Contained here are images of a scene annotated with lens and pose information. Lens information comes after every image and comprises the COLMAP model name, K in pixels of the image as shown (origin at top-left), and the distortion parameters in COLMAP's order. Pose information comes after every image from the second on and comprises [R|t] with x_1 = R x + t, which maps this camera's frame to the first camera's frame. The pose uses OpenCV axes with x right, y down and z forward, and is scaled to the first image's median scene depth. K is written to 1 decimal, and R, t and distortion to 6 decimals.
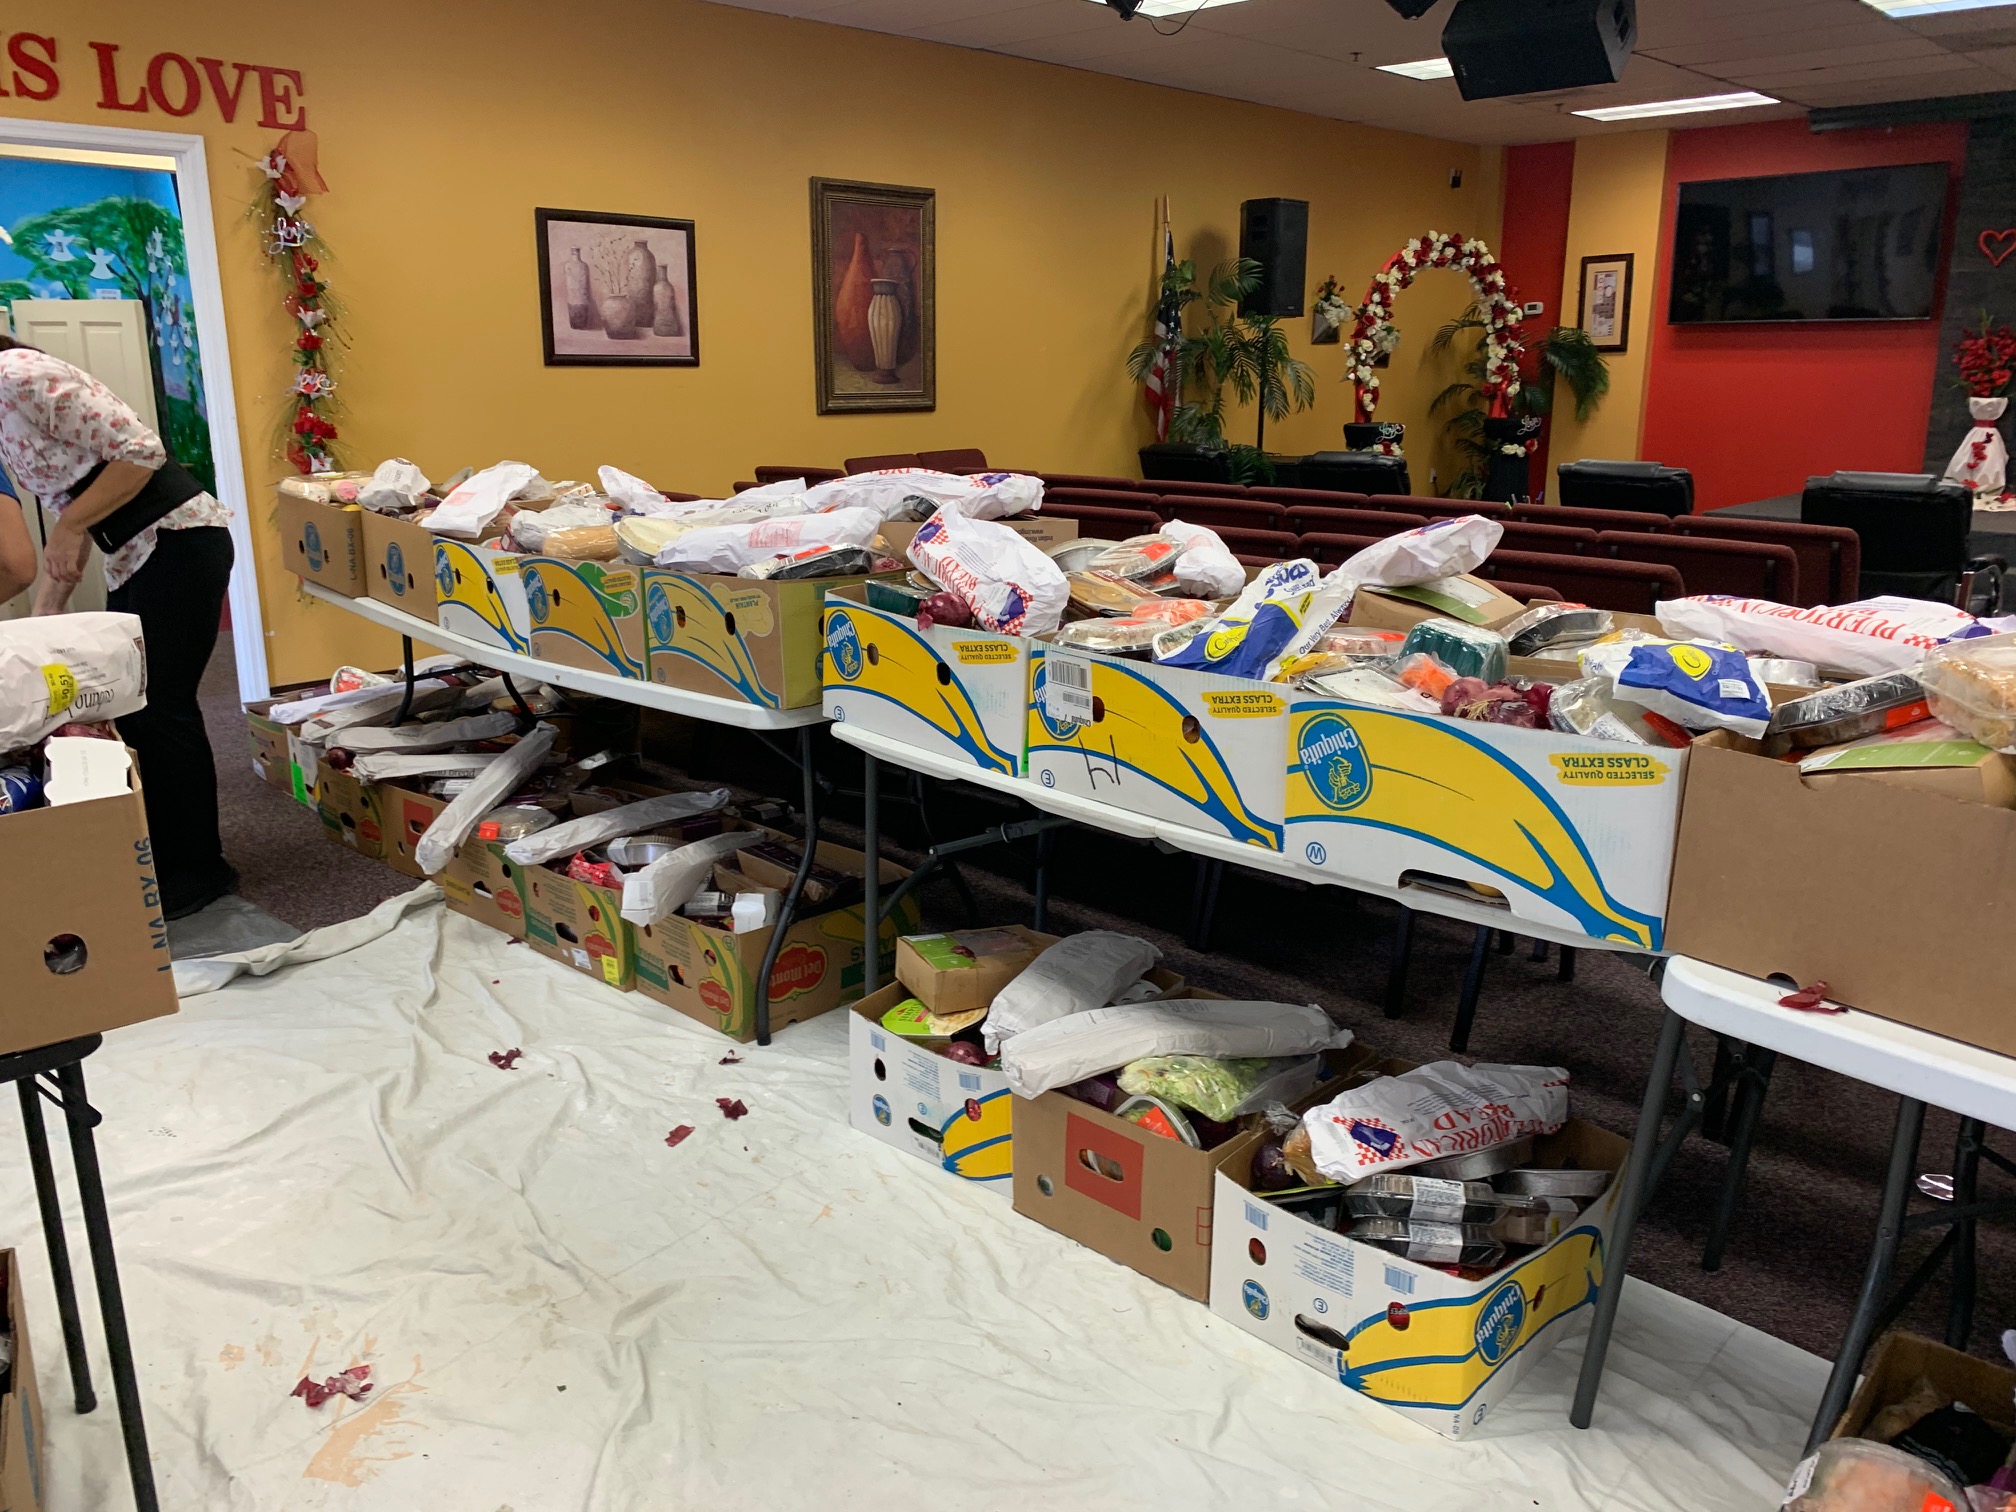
lens RADIAL K [[1531.7, 0, 1017.7], [0, 1531.7, 756.5], [0, 0, 1]] dist [0.011644, -0.008278]
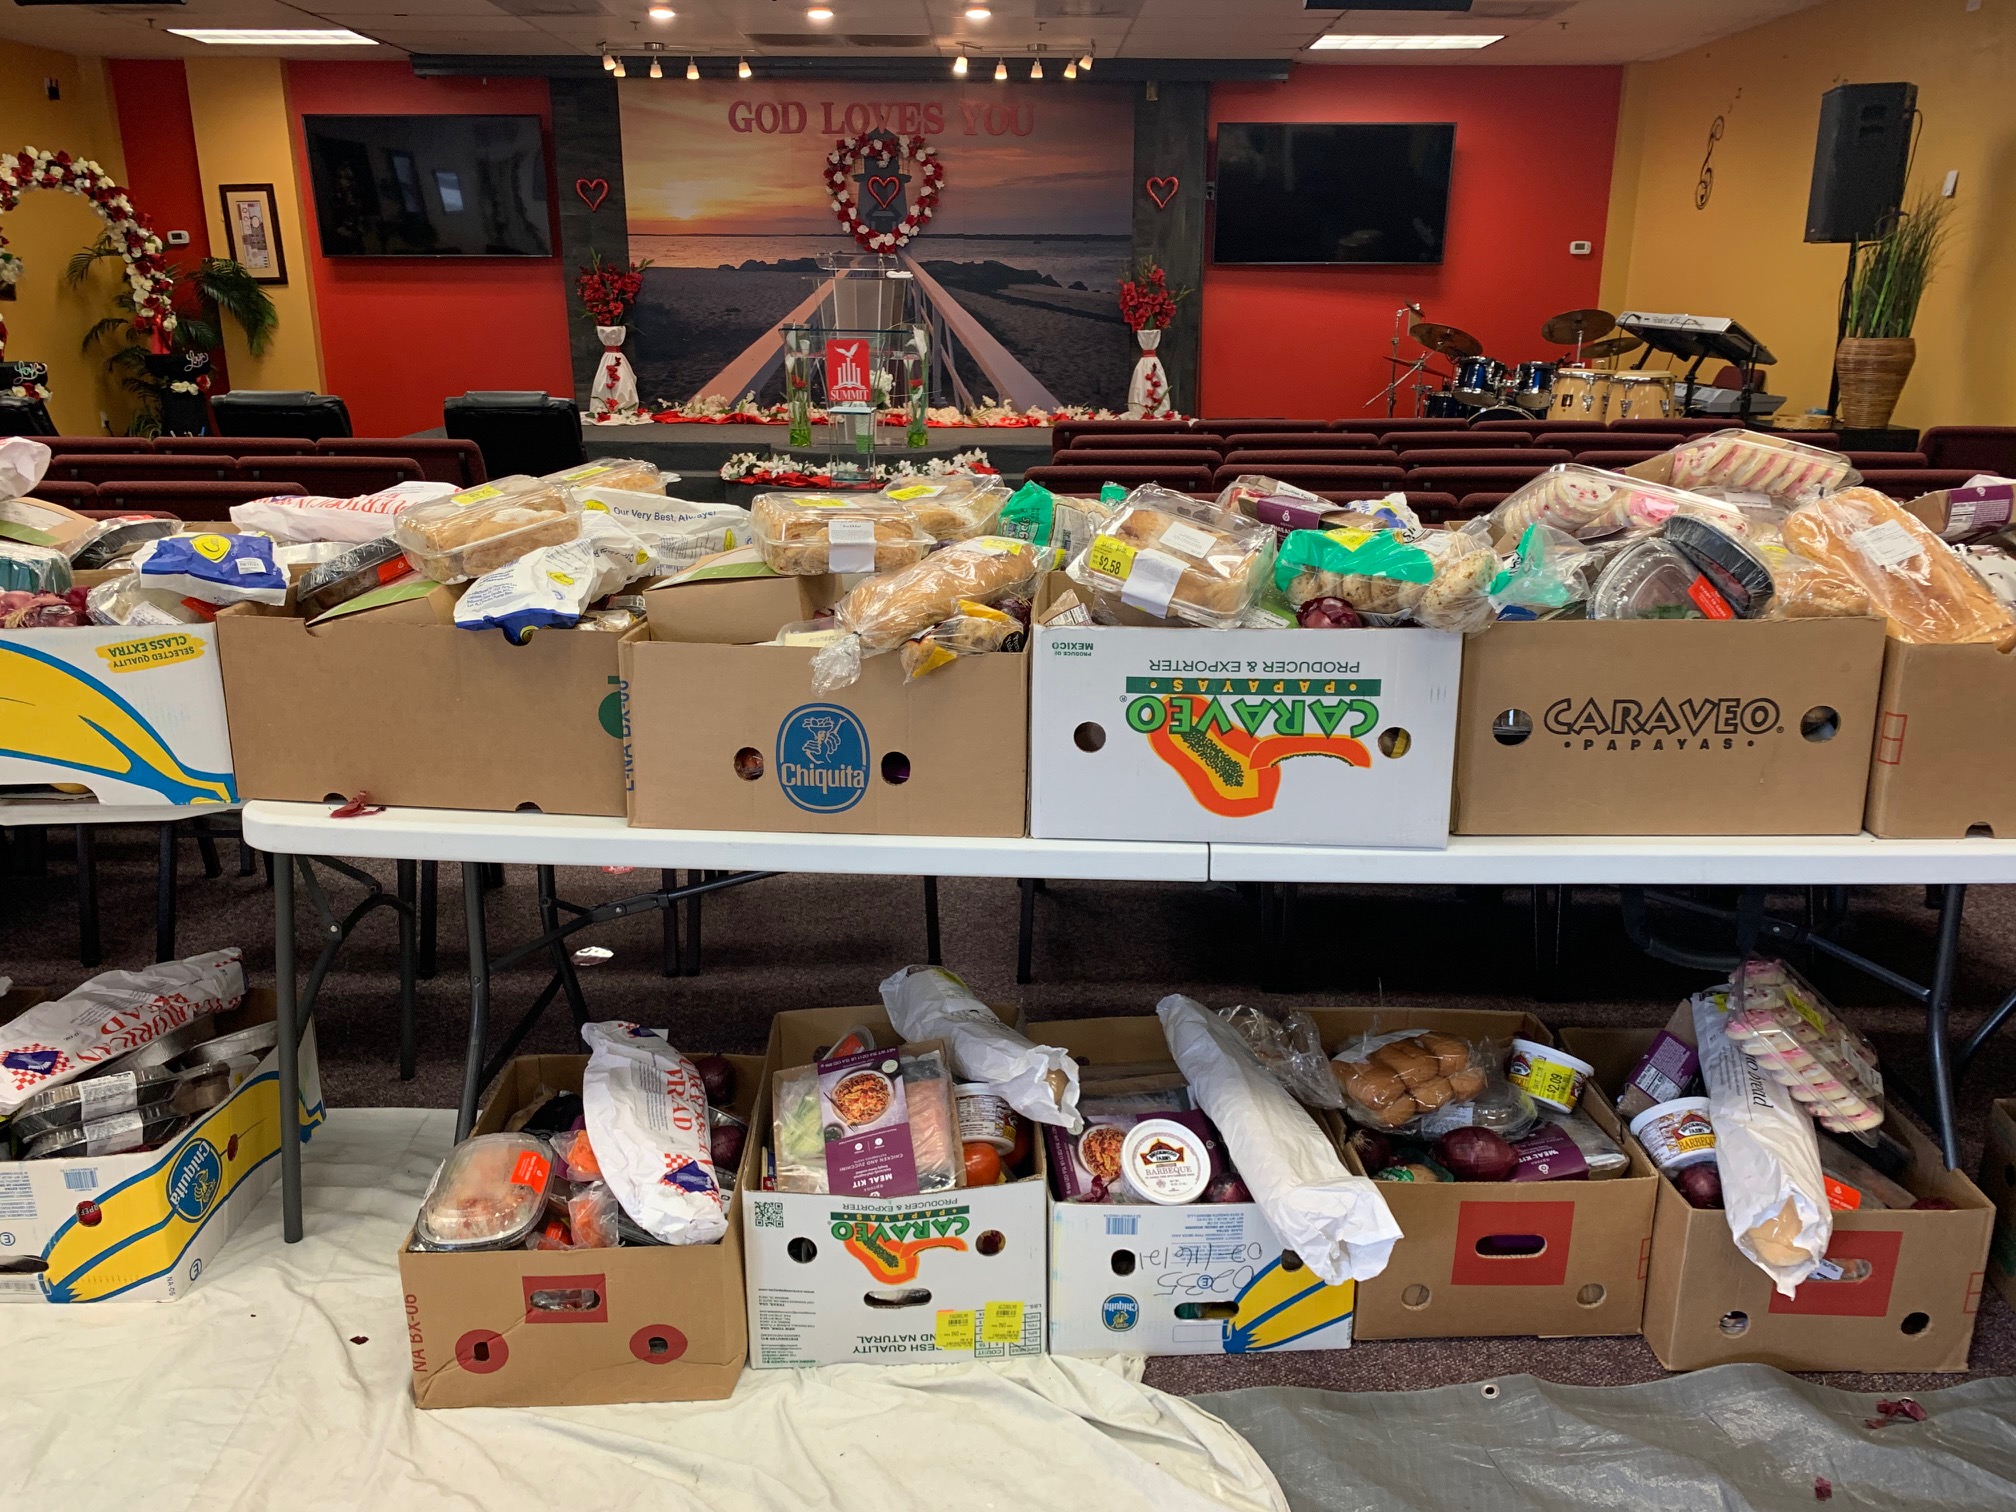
lens RADIAL K [[1531.7, 0, 1017.7], [0, 1531.7, 756.5], [0, 0, 1]] dist [0.011644, -0.008278]
pose [[0.719155, -0.199938, 0.665463, 0.050234], [0.174324, 0.978994, 0.105748, 0.044887], [-0.672627, 0.039957, 0.738902, -0.141402]]
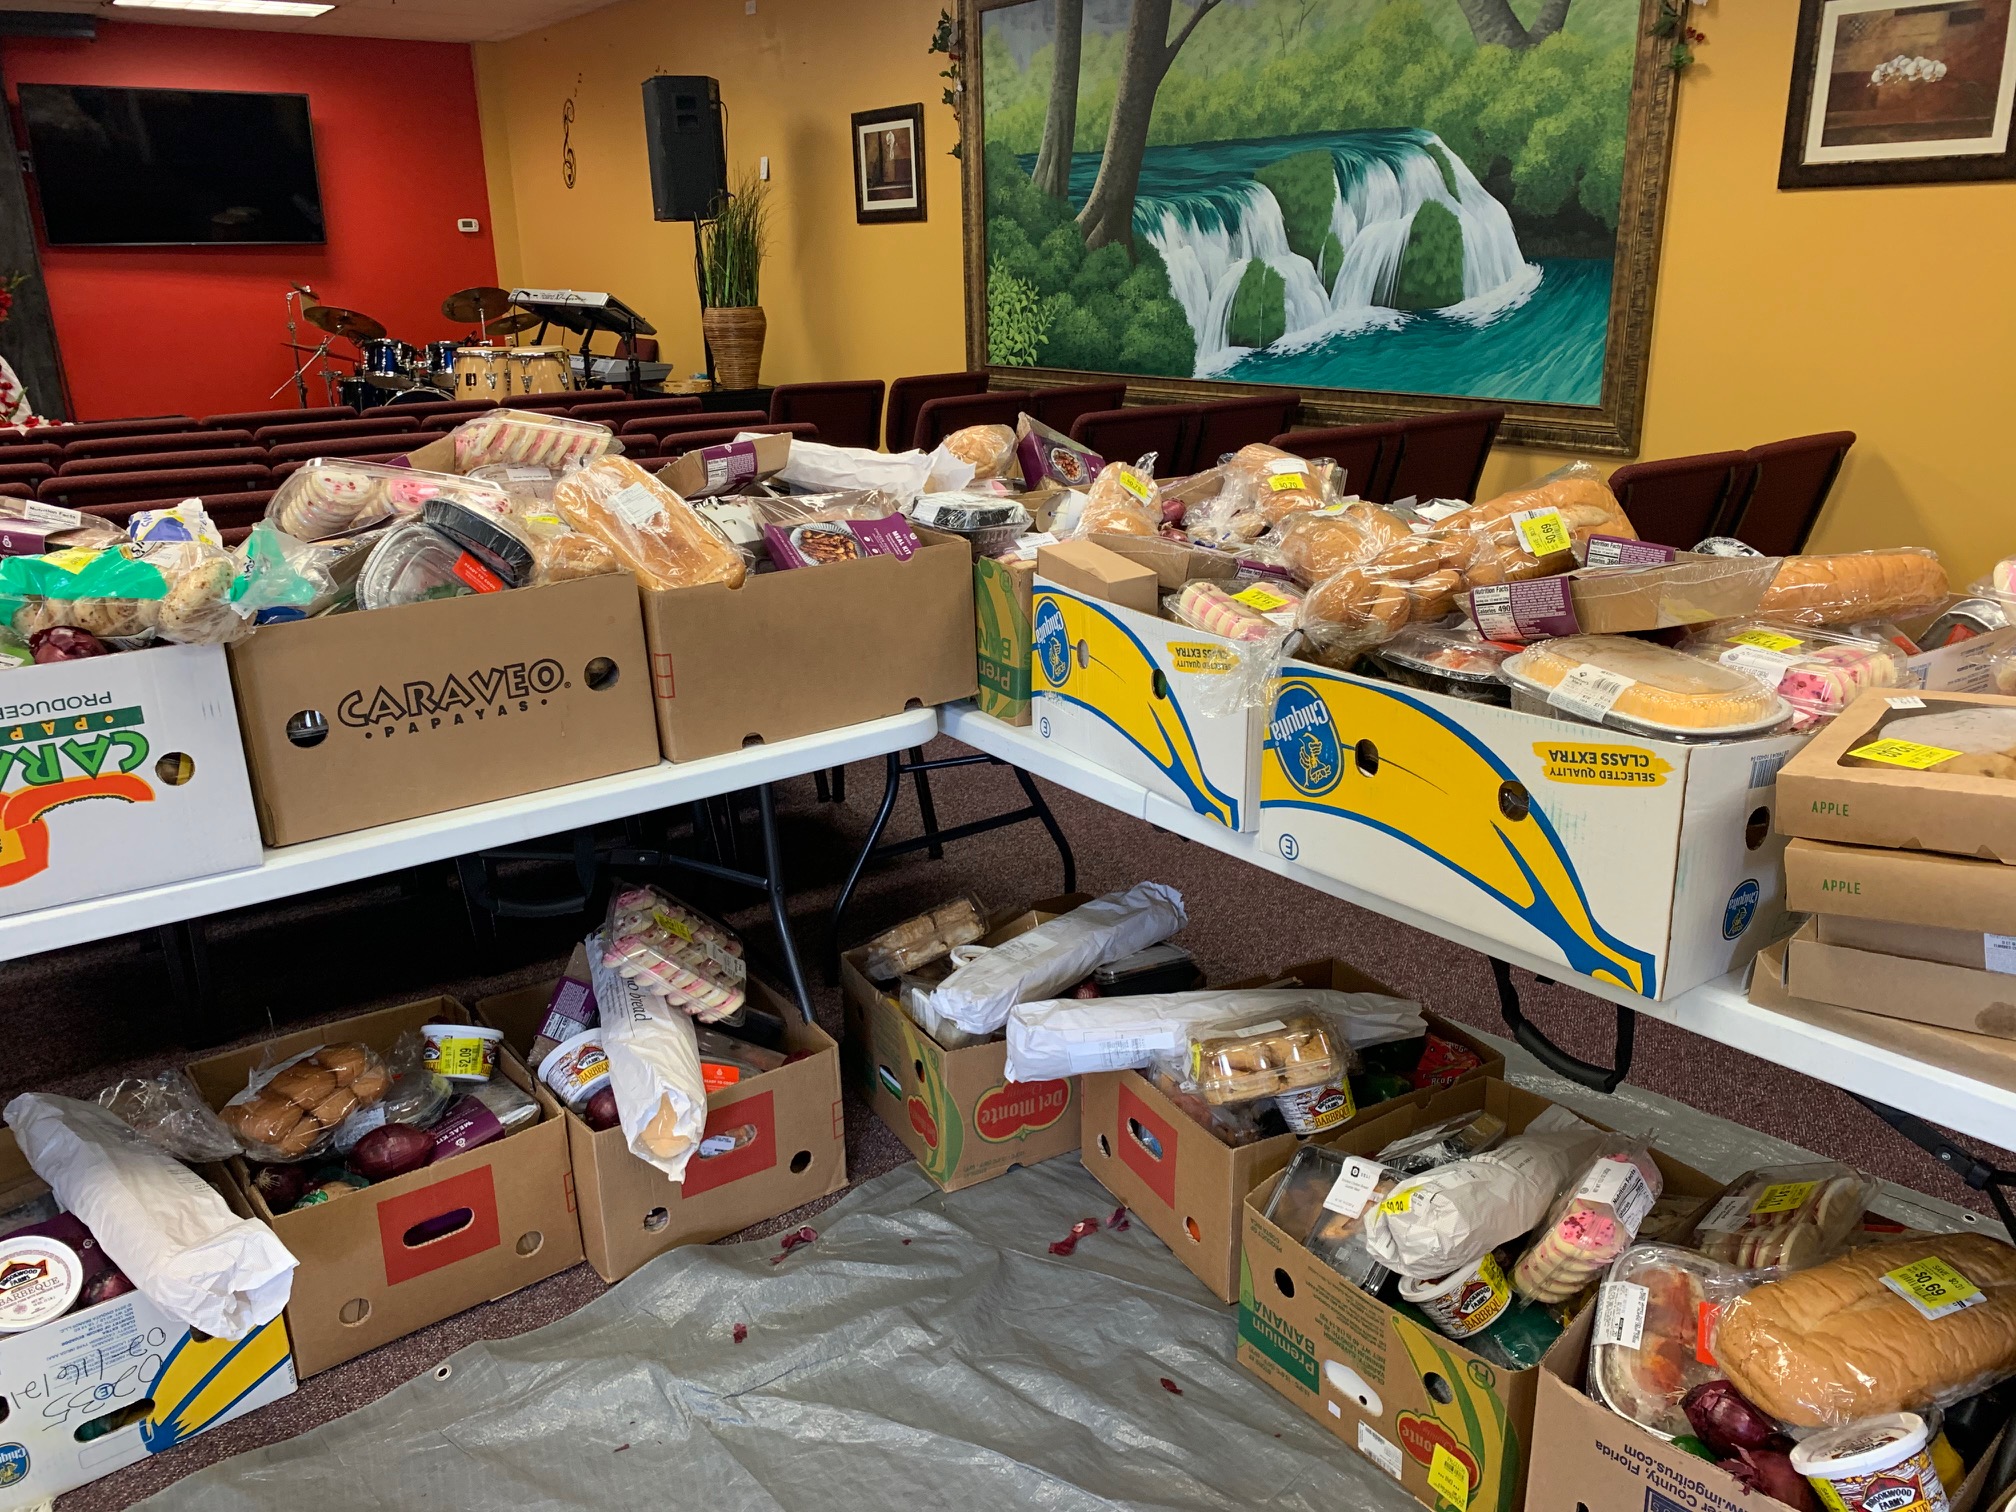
lens RADIAL K [[1521.6, 0, 1008.9], [0, 1521.6, 762.8], [0, 0, 1]] dist [0.026504, -0.028527]
pose [[0.171769, -0.312765, 0.934170, 0.086724], [0.268822, 0.927157, 0.260988, 0.064486], [-0.947750, 0.206295, 0.243335, -0.240227]]
